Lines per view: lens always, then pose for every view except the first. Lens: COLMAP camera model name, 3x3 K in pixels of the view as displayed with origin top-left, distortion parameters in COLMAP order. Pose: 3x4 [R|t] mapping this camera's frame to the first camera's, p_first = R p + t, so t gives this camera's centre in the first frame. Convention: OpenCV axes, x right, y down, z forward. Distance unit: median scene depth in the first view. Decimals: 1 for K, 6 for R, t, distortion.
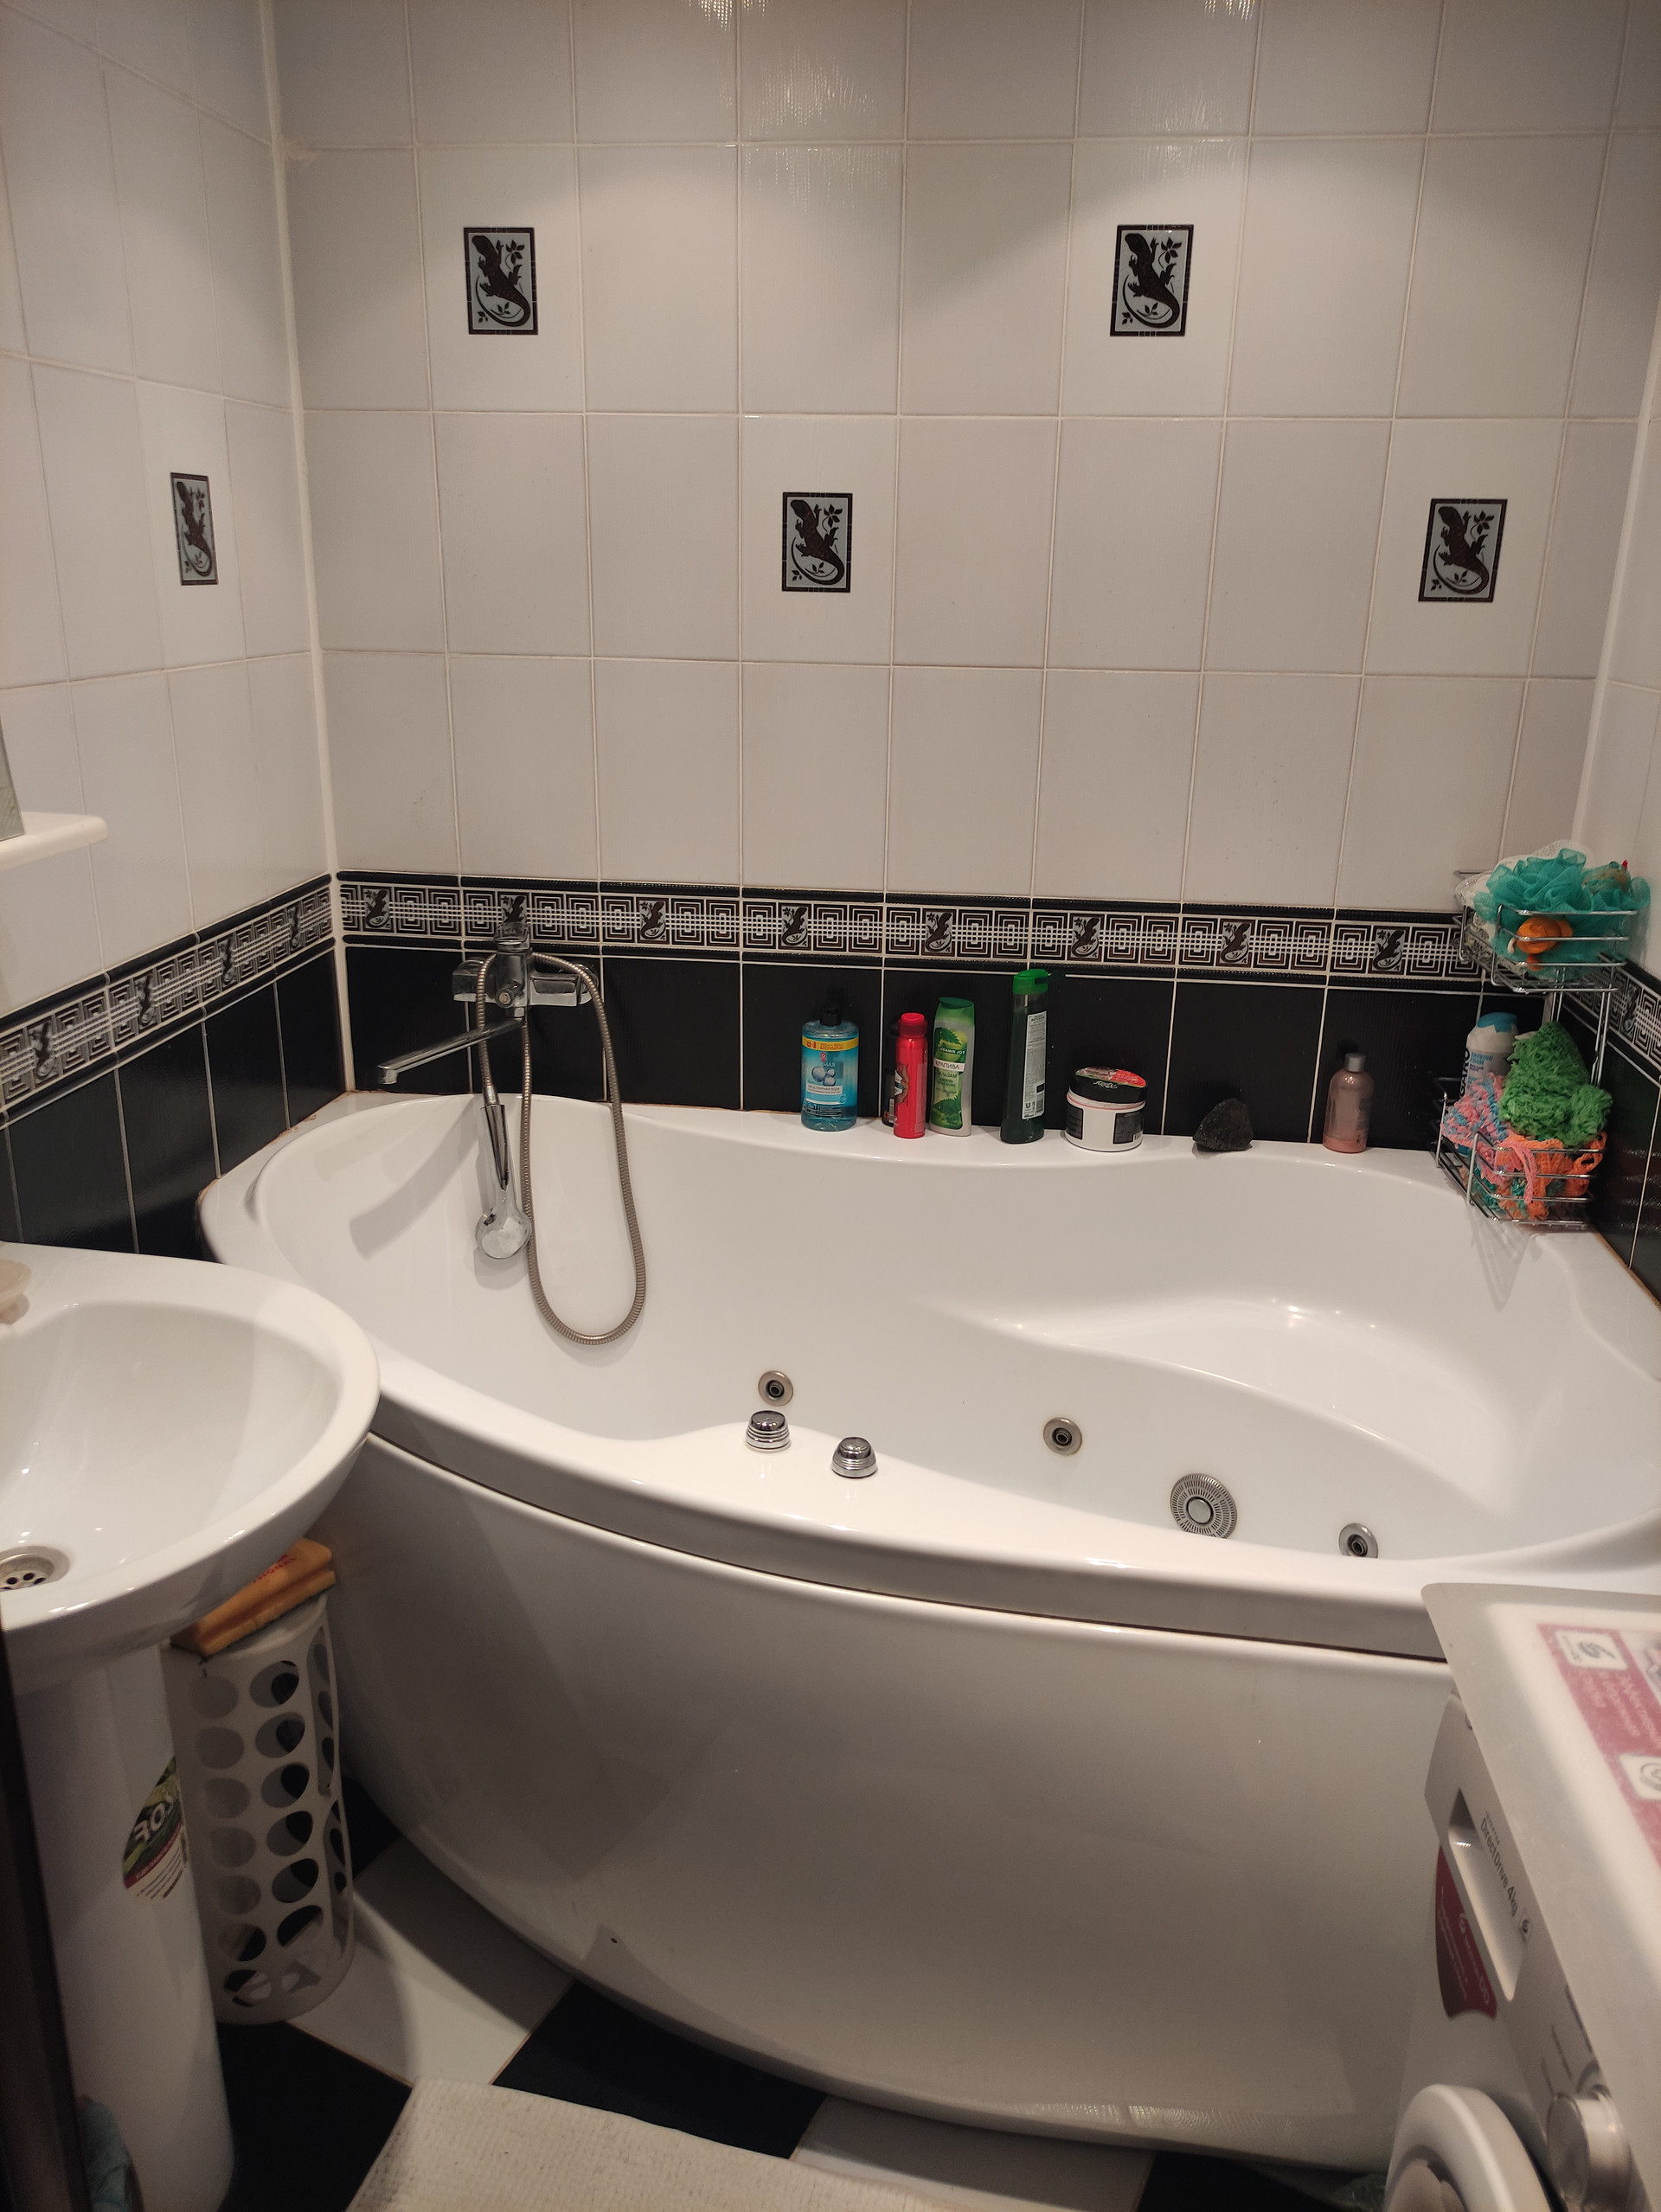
lens RADIAL K [[1683.5, 0, 832.0], [0, 1683.5, 1114.5], [0, 0, 1]] dist [0.087357, -0.093472]
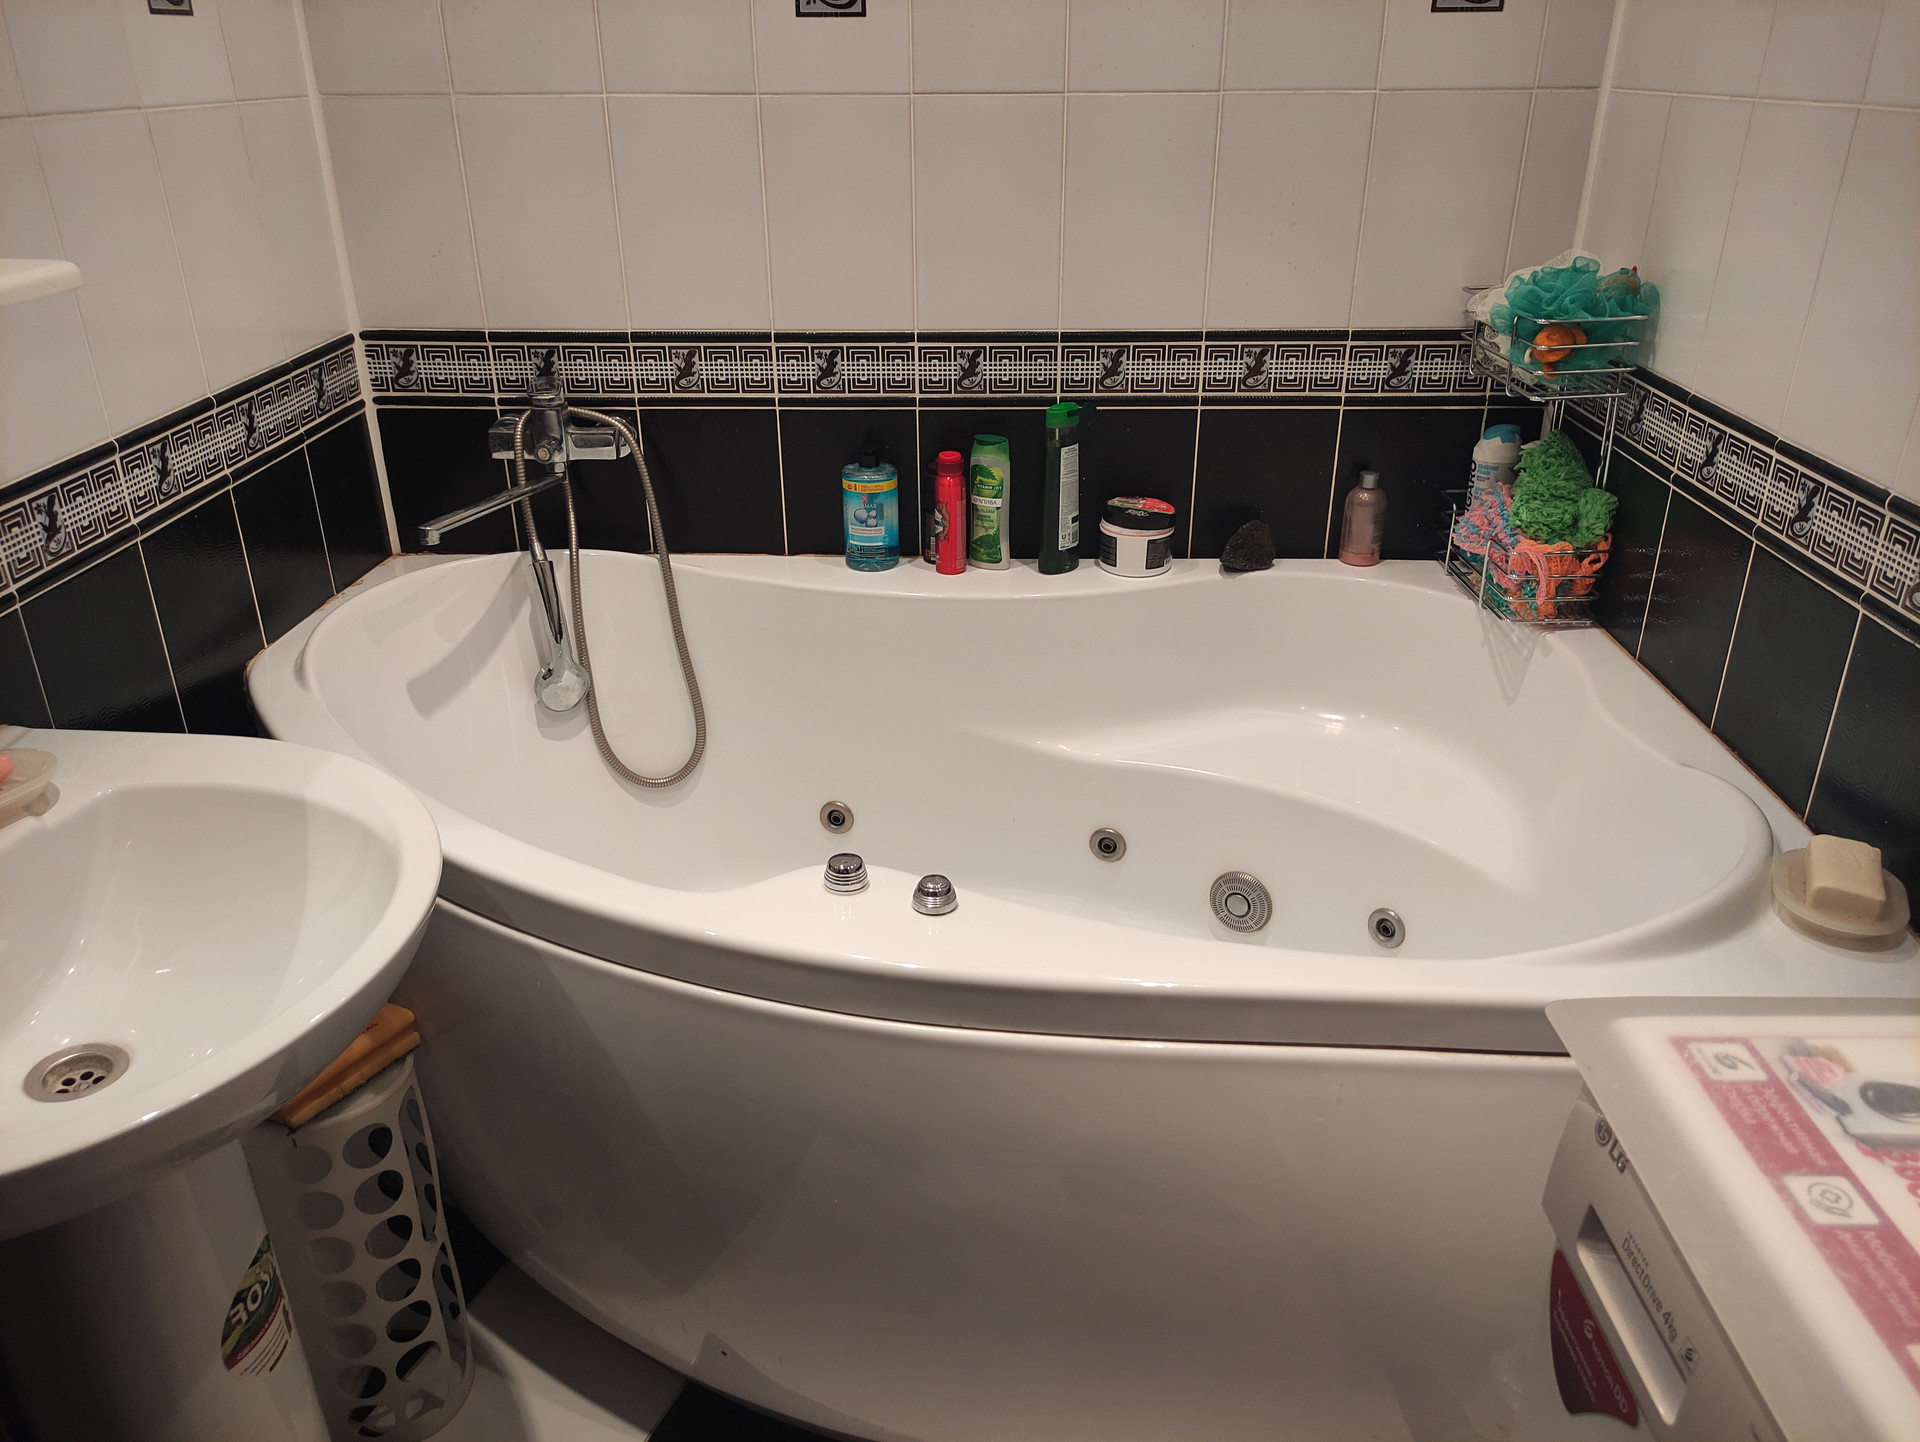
lens RADIAL K [[1425.3, 0, 960.0], [0, 1425.3, 721.0], [0, 0, 1]] dist [0.061052, -0.055078]
pose [[0.995513, -0.058844, 0.074106, -0.020535], [0.049922, 0.991879, 0.116974, 0.001347], [-0.080387, -0.112750, 0.990366, 0.121970]]
